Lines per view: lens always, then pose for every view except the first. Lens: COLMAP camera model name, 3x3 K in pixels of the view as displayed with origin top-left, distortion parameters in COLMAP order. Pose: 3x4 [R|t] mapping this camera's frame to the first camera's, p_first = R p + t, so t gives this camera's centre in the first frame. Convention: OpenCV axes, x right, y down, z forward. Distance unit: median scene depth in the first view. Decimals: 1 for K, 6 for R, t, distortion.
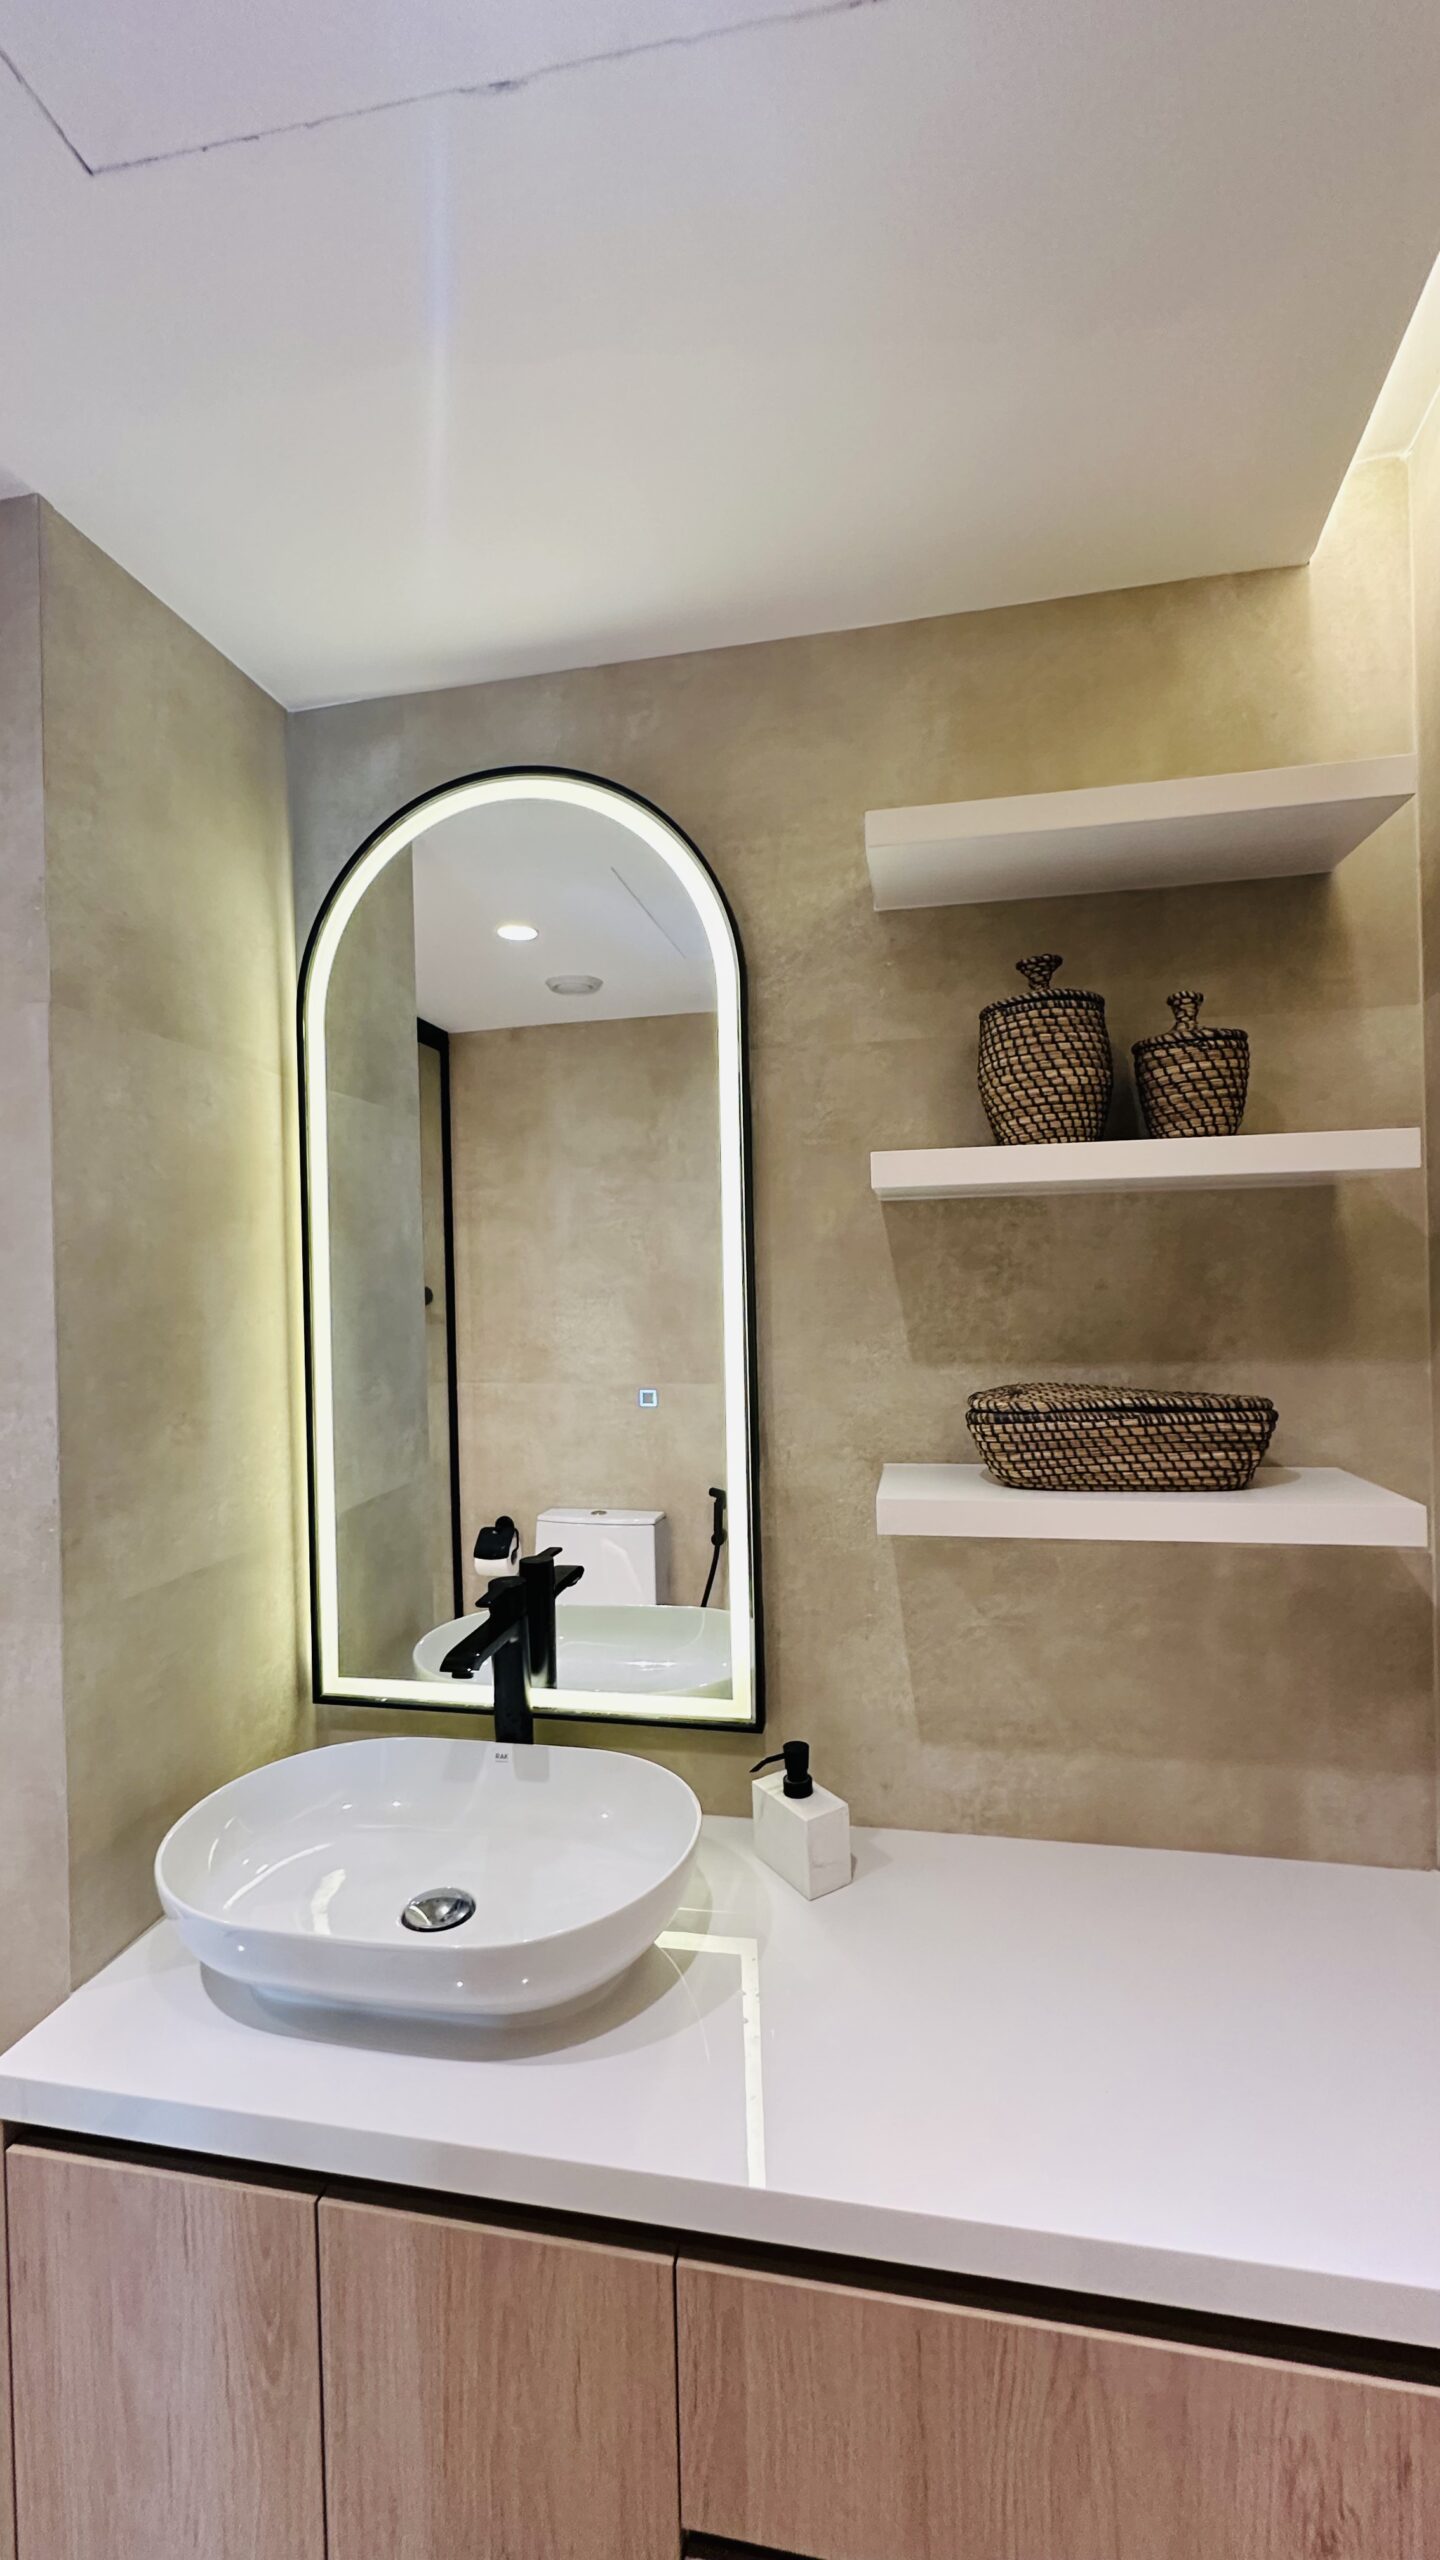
lens RADIAL K [[1019.2, 0, 706.9], [0, 1019.2, 1278.7], [0, 0, 1]] dist [-0.002468, 0.000043]
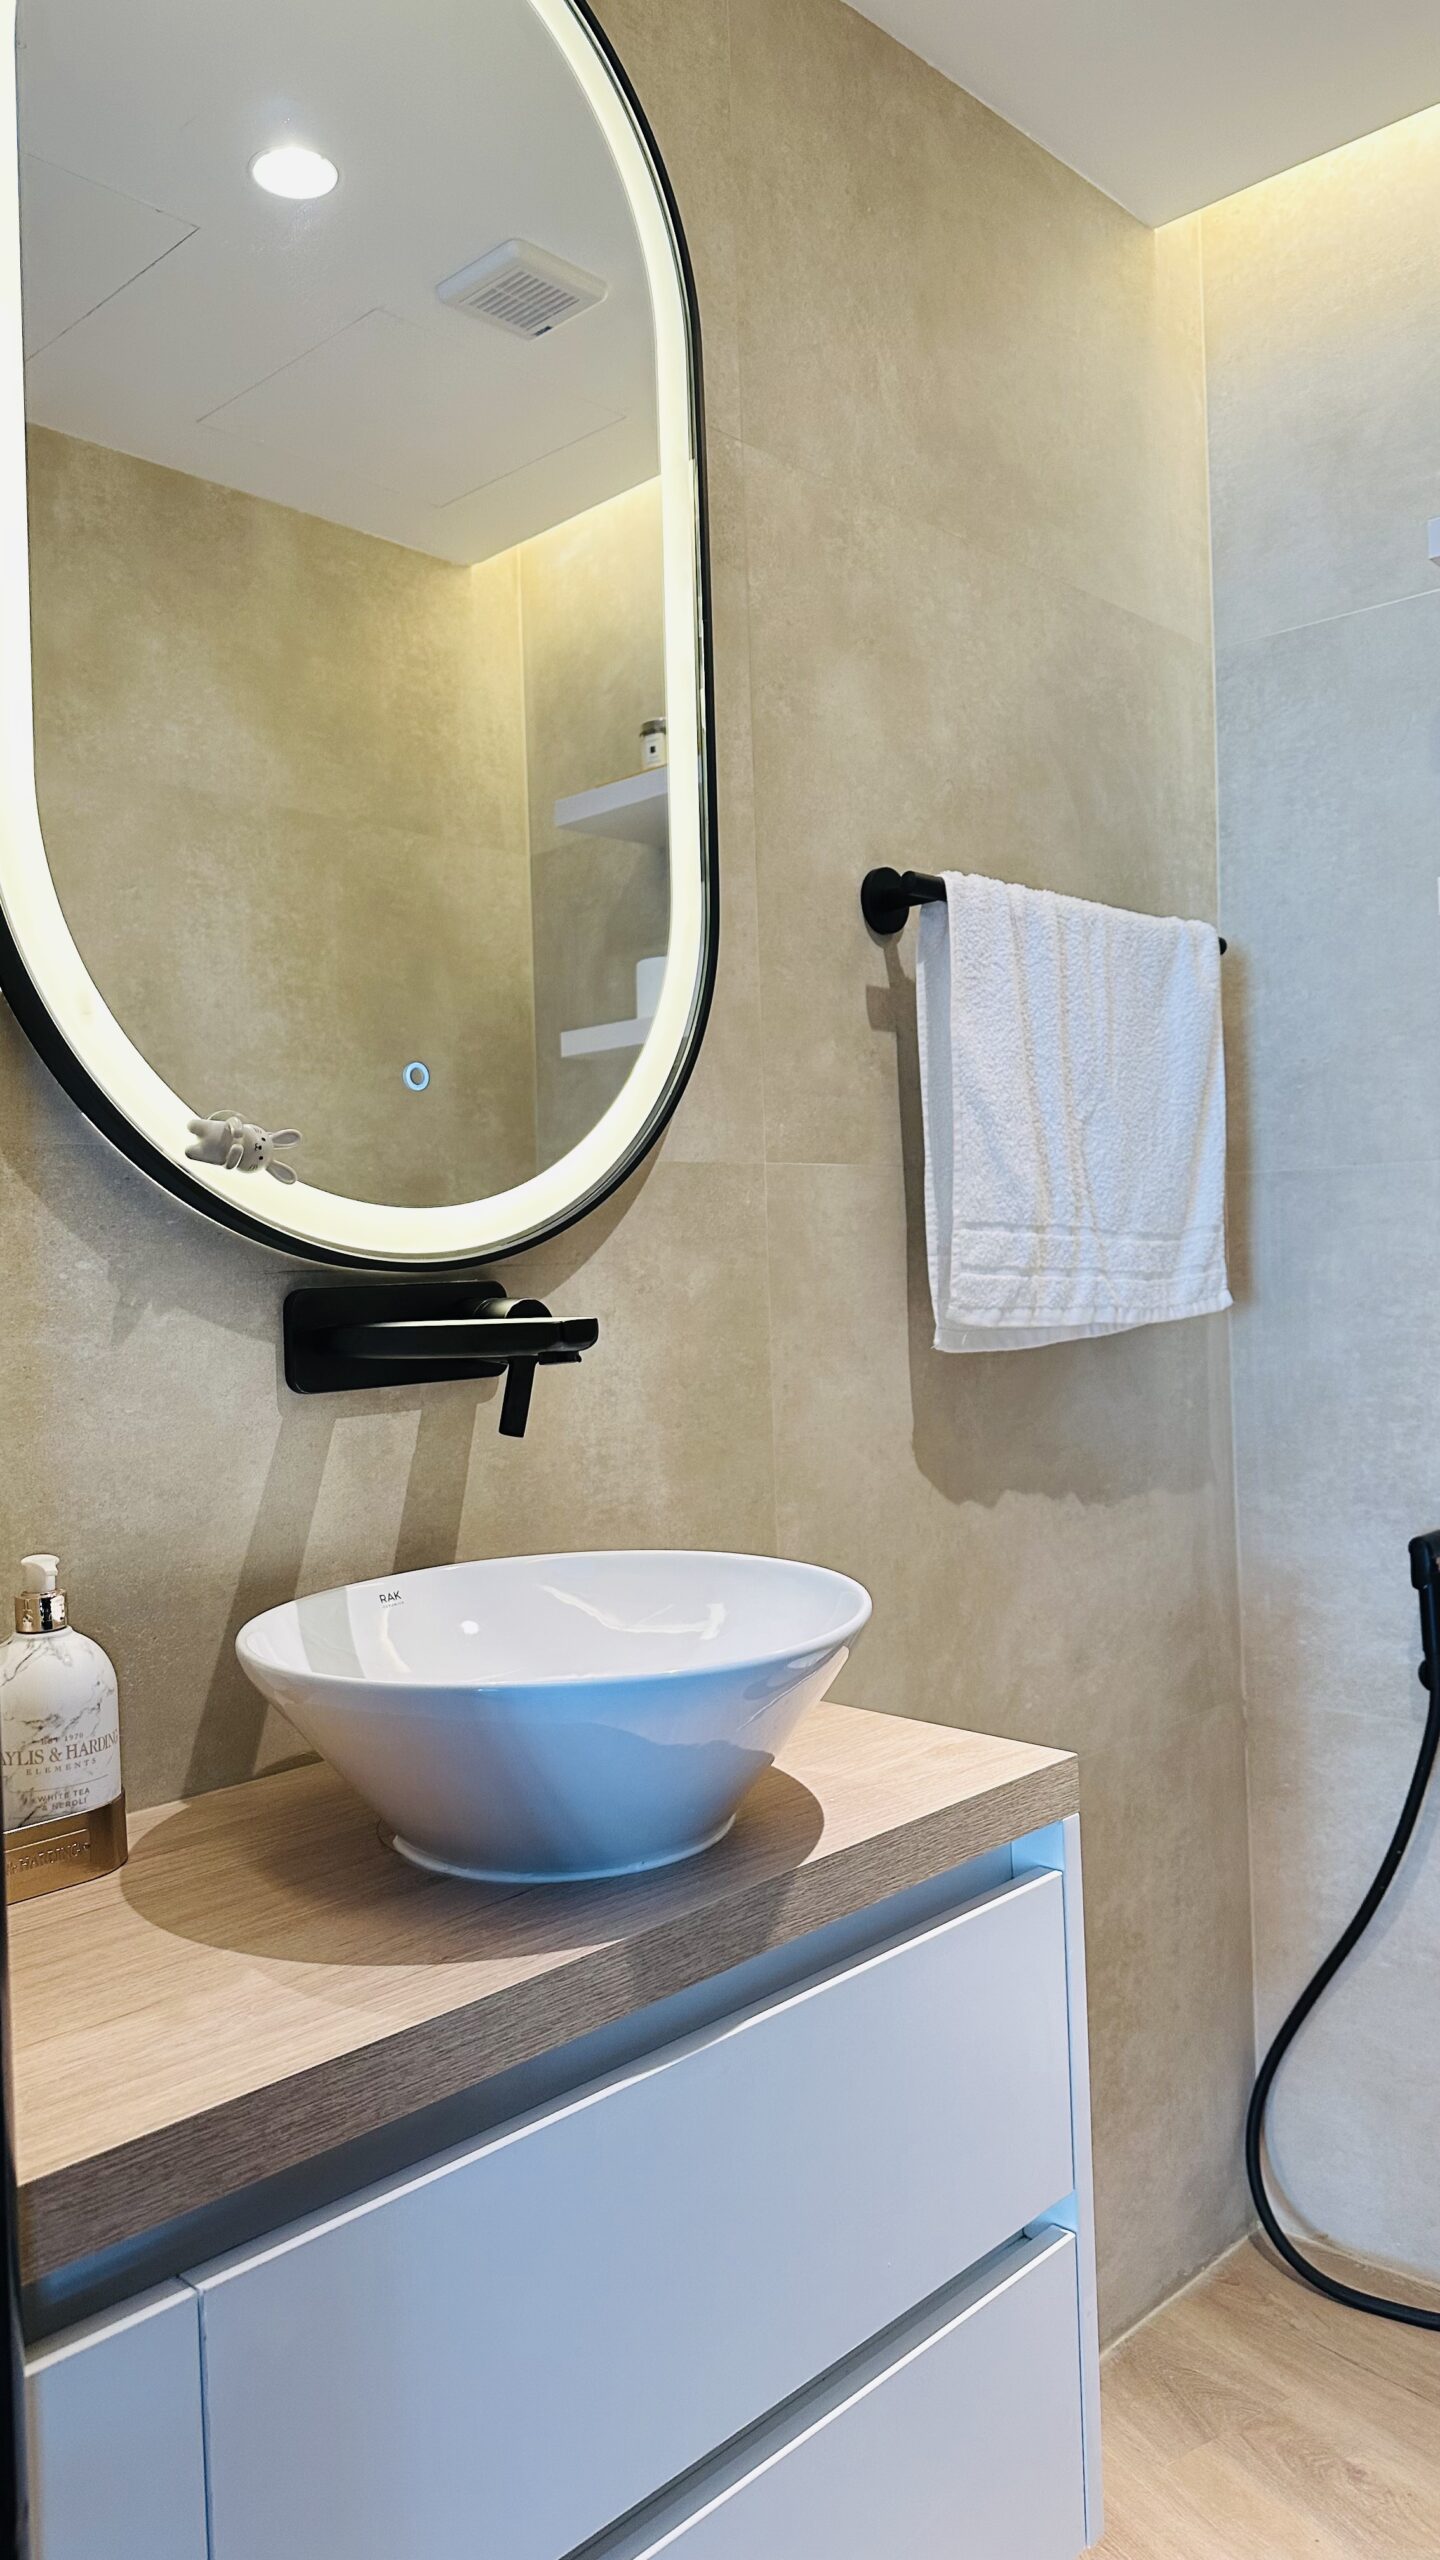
lens RADIAL K [[1795.6, 0, 729.2], [0, 1795.6, 1271.8], [0, 0, 1]] dist [0.042172, -0.045011]
pose [[0.835631, -0.000888, -0.549291, 0.683634], [0.011045, 0.999824, 0.015186, -0.181824], [0.549180, -0.018757, 0.835493, -0.699361]]
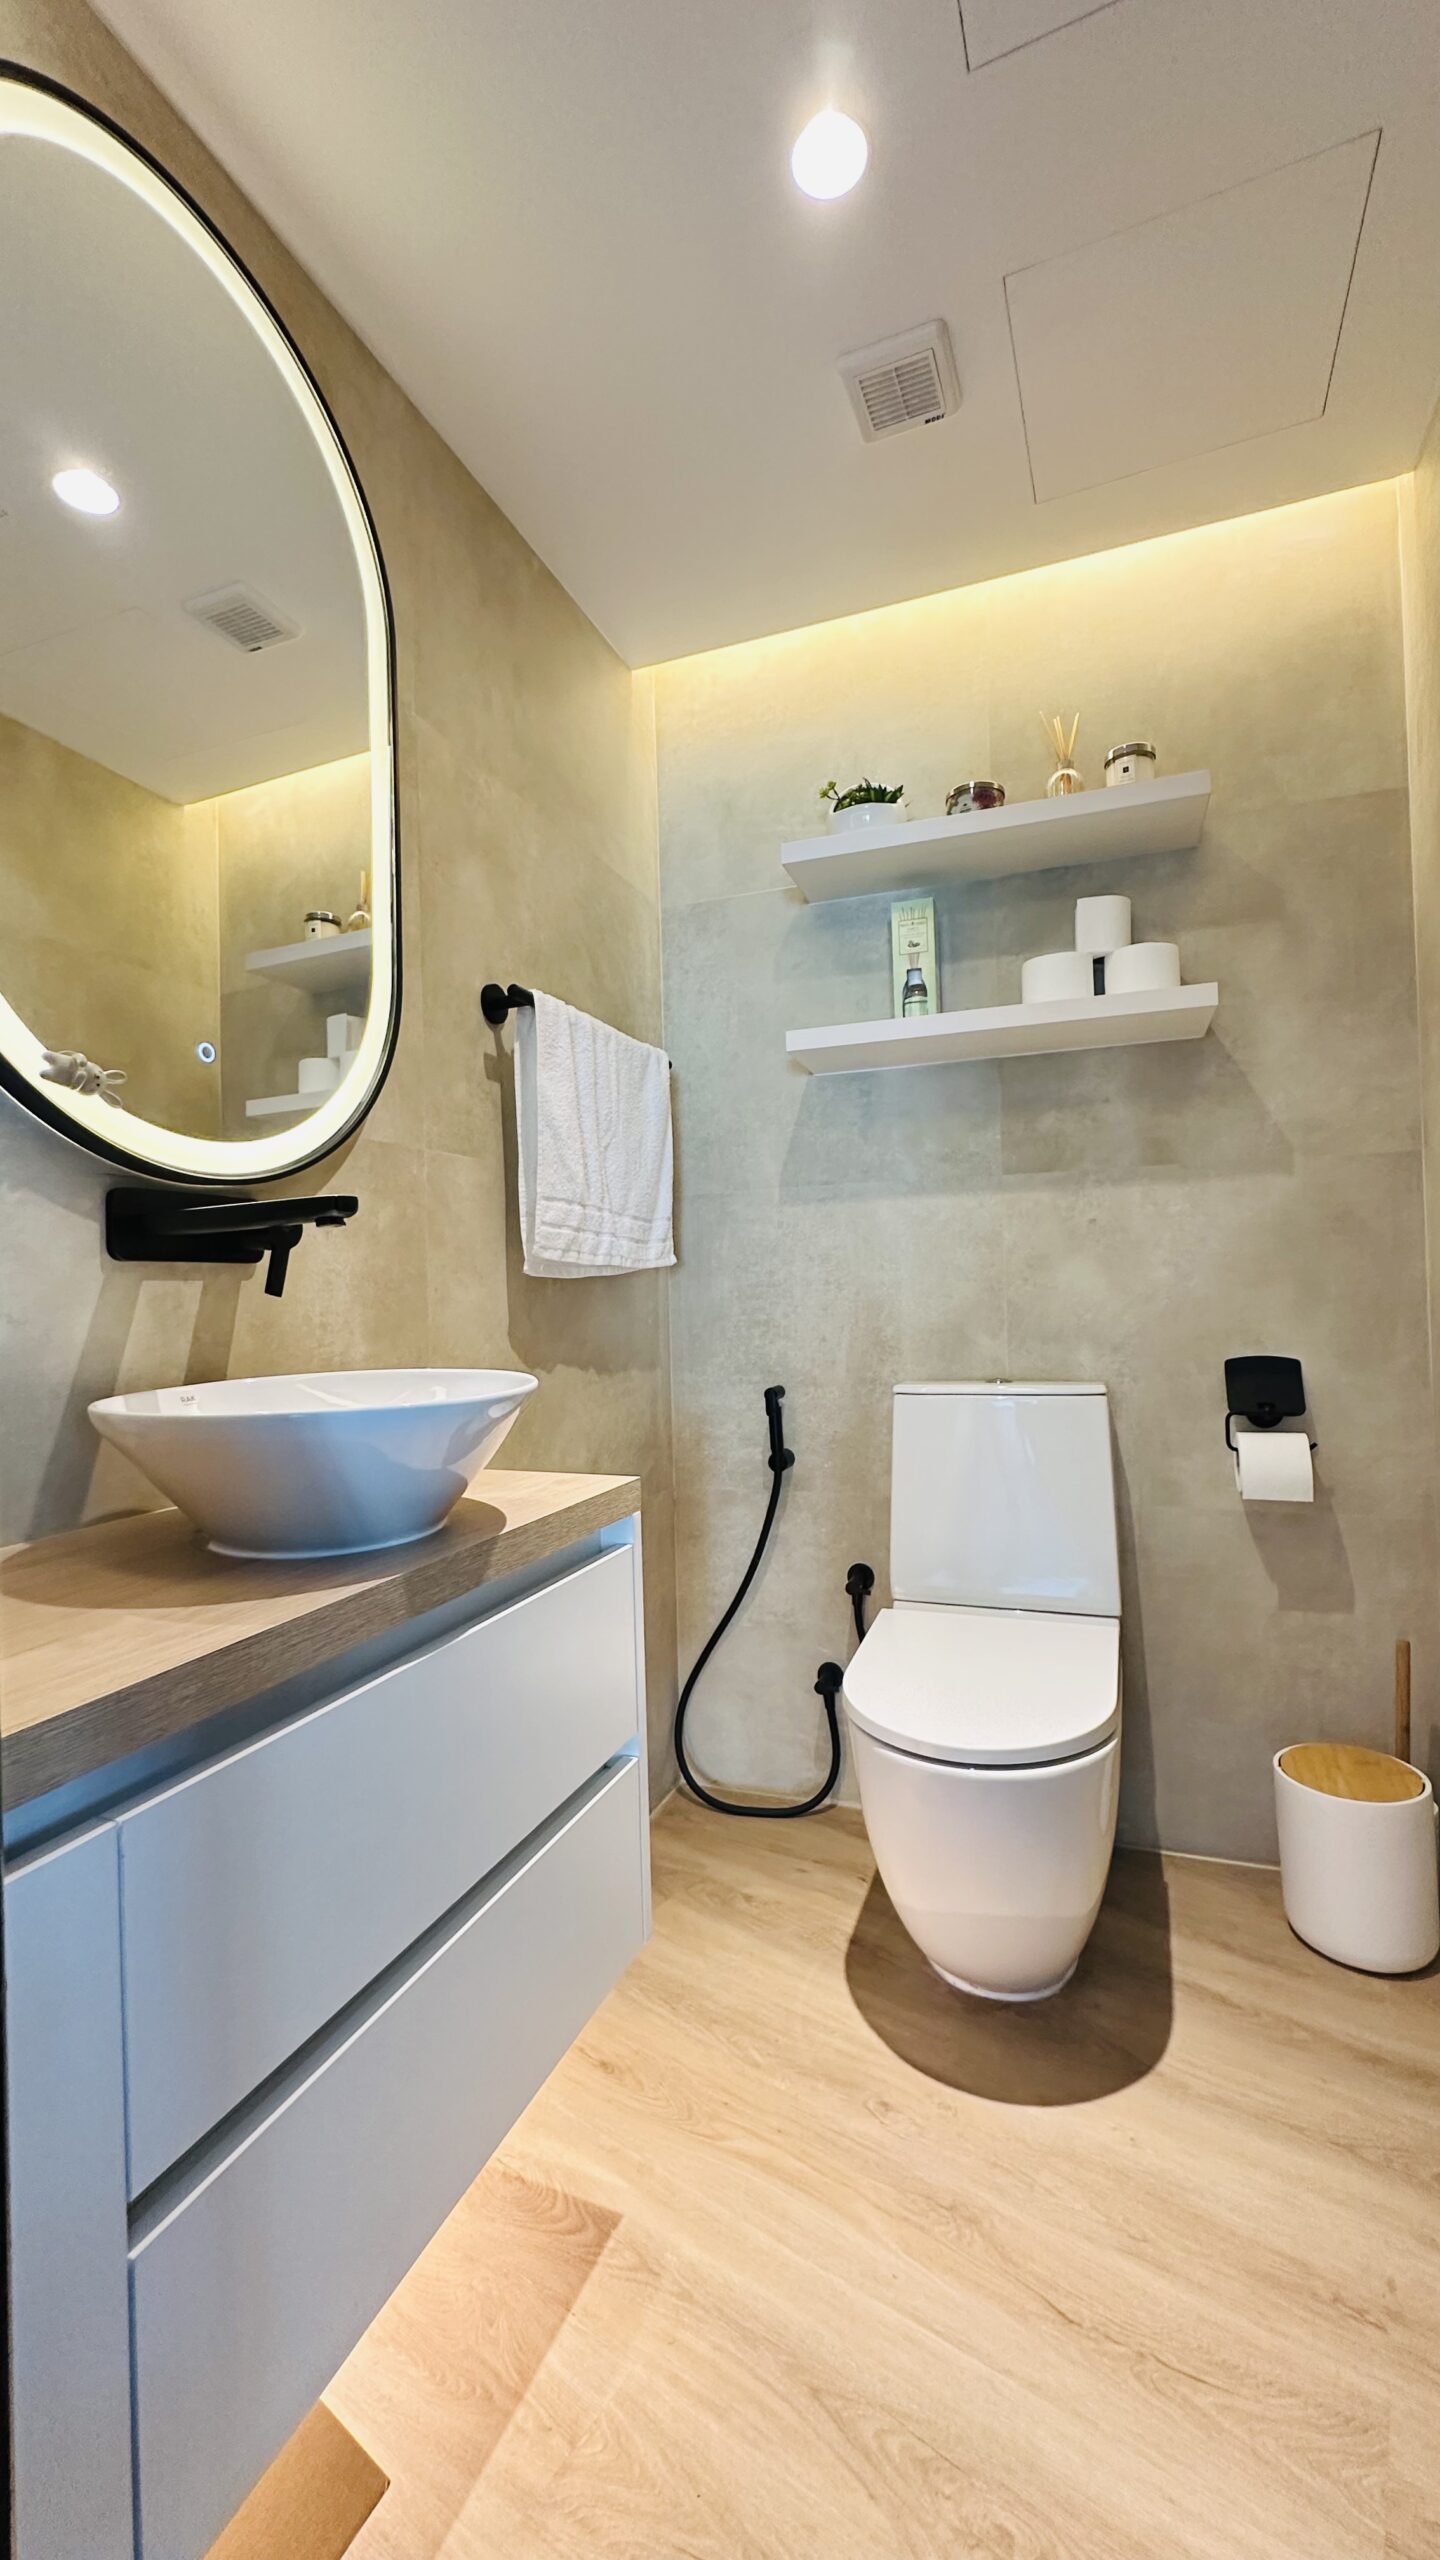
lens RADIAL K [[1019.2, 0, 720.9], [0, 1019.2, 1280.5], [0, 0, 1]] dist [-0.002468, 0.000043]
pose [[0.981434, -0.006678, -0.191683, 0.557189], [0.004080, 0.999894, -0.013948, -0.068838], [0.191756, 0.012907, 0.981358, -0.698739]]
